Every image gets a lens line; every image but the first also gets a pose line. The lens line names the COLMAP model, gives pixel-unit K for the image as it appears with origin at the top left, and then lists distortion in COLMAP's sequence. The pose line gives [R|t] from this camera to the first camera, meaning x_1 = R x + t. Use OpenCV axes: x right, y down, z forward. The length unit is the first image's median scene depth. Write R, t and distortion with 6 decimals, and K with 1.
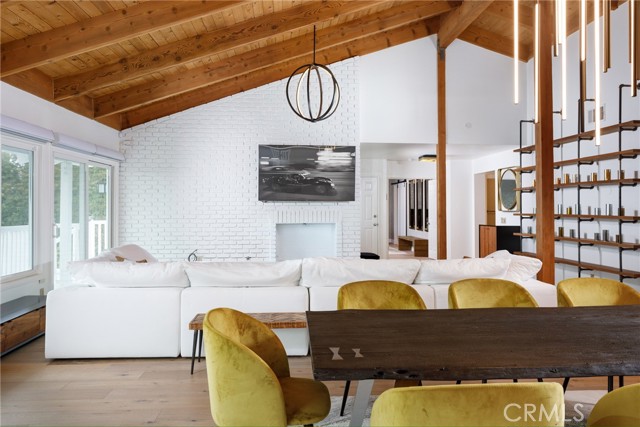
lens RADIAL K [[503.7, 0, 320.0], [0, 503.7, 213.5], [0, 0, 1]] dist [0.000645, 0.001063]
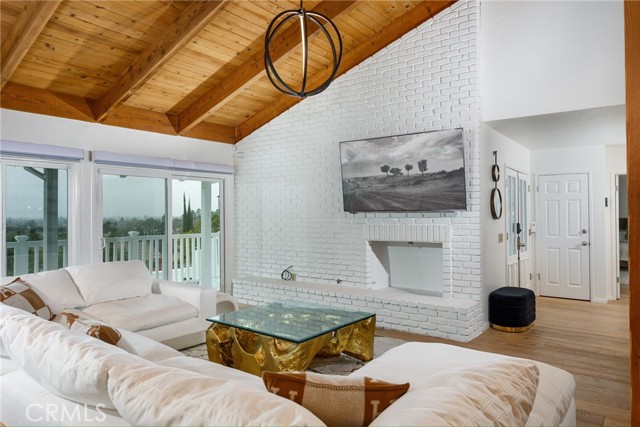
lens RADIAL K [[428.6, 0, 320.0], [0, 428.6, 213.5], [0, 0, 1]] dist [0.000640, -0.000517]
pose [[0.743559, -0.005656, -0.668646, 0.308504], [-0.002919, 0.999927, -0.011705, -0.013968], [0.668664, 0.010655, 0.743488, 0.465239]]
